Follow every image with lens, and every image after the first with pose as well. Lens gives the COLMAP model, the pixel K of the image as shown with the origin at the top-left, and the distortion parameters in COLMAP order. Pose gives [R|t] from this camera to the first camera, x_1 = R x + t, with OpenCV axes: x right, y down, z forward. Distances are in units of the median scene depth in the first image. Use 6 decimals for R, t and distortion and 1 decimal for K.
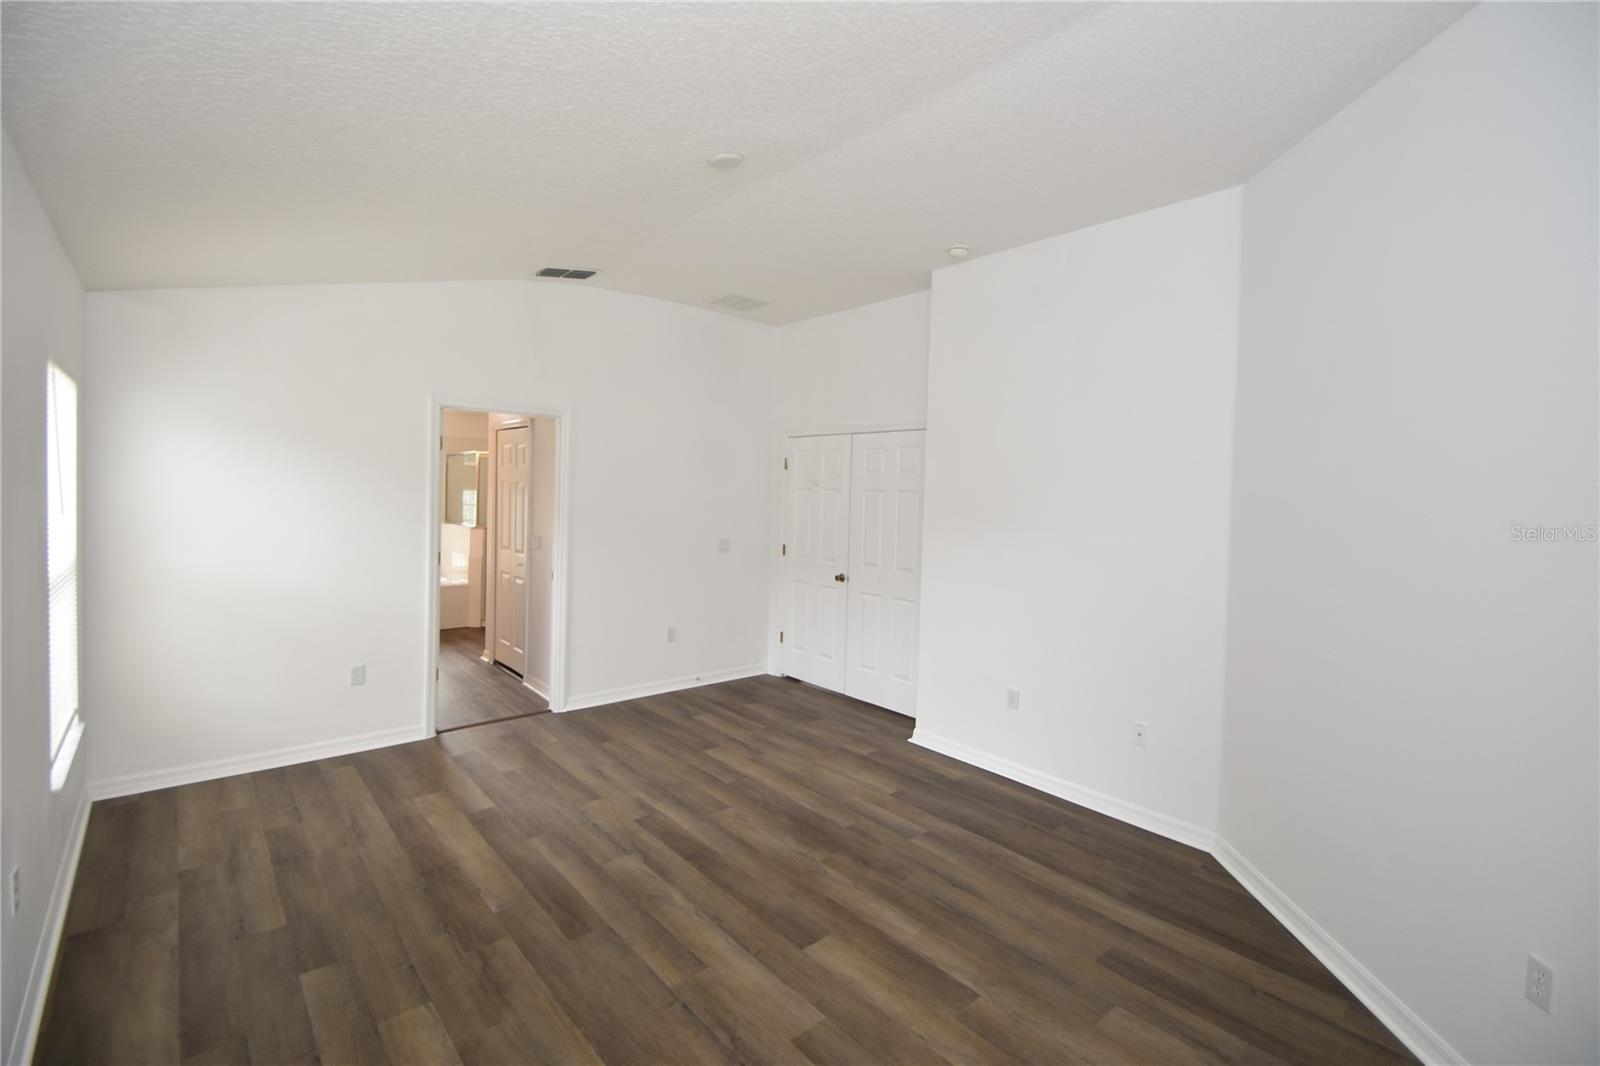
lens RADIAL K [[710.2, 0, 798.7], [0, 710.2, 510.6], [0, 0, 1]] dist [0.023751, -0.027886]
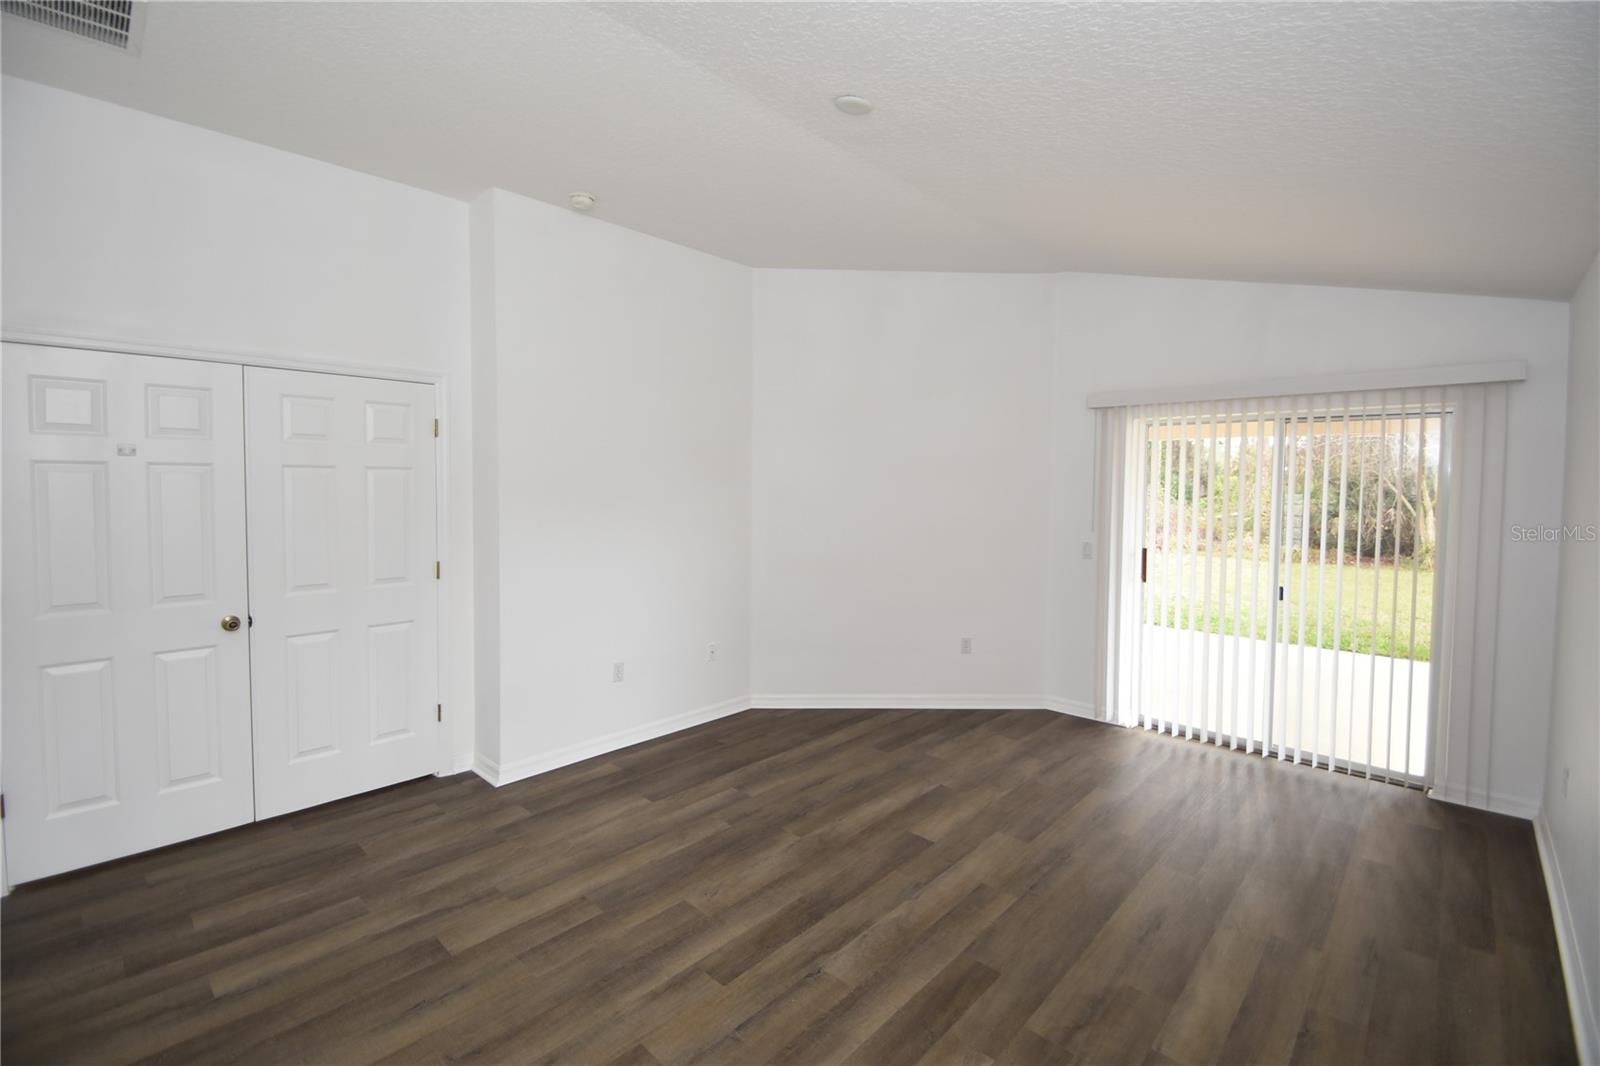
lens RADIAL K [[710.2, 0, 798.7], [0, 710.2, 510.6], [0, 0, 1]] dist [0.023751, -0.027886]
pose [[-0.112254, -0.069046, 0.991278, -0.884865], [0.011595, 0.997424, 0.070787, -0.045618], [-0.993612, 0.019440, -0.111164, 1.029707]]
